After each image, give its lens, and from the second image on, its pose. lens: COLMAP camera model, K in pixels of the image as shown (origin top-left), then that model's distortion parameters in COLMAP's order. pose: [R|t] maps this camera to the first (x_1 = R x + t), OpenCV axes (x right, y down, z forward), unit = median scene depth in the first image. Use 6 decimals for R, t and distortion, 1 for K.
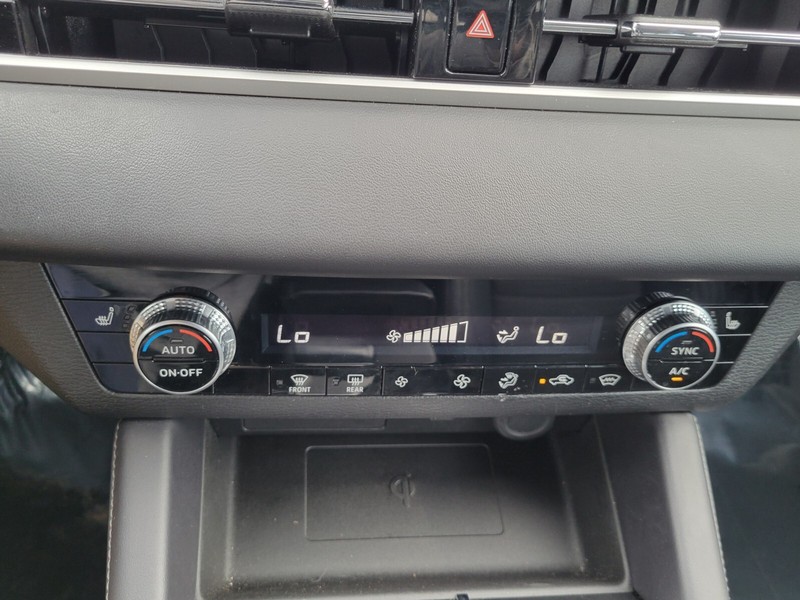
lens RADIAL K [[728.6, 0, 402.2], [0, 728.6, 299.3], [0, 0, 1]] dist [-0.001421, -0.000997]
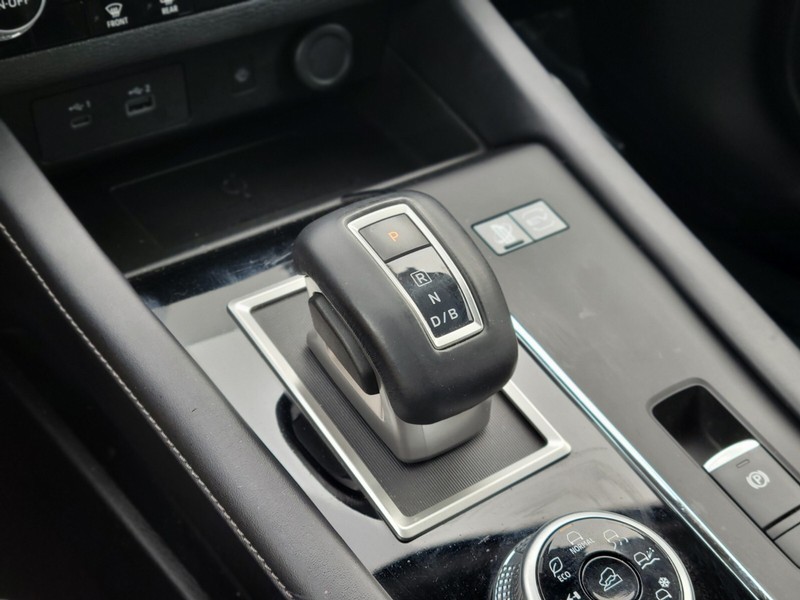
lens RADIAL K [[1245.0, 0, 425.2], [0, 1245.0, 292.6], [0, 0, 1]] dist [0.054433, 0.000000]
pose [[0.848047, -0.366551, 0.382696, -0.556661], [0.396186, 0.918169, 0.001492, 0.605858], [-0.351927, 0.150353, 0.923873, -0.606580]]
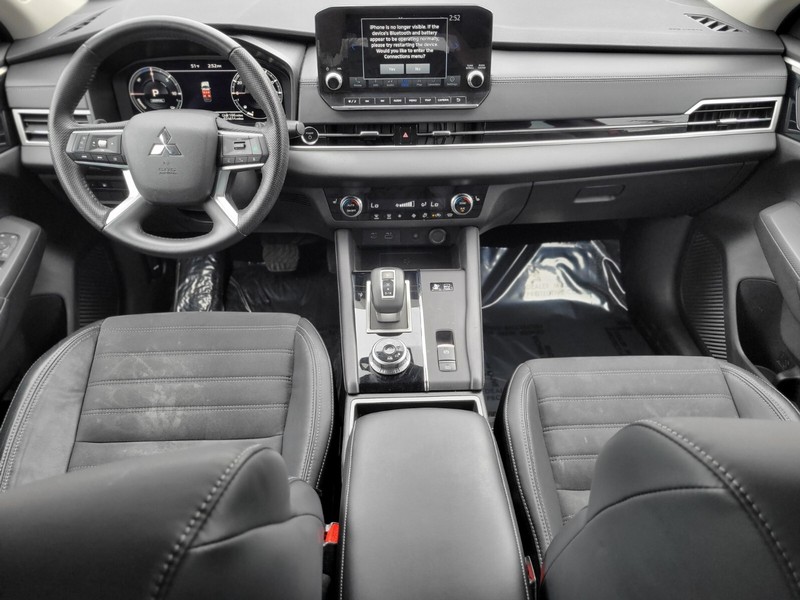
lens RADIAL K [[619.0, 0, 404.0], [0, 619.0, 295.4], [0, 0, 1]] dist [0.047876, -0.029672]
pose [[0.992892, -0.053888, -0.106119, 0.395518], [0.037758, 0.988187, -0.148527, 1.142994], [0.112869, 0.143465, 0.983198, -2.590048]]
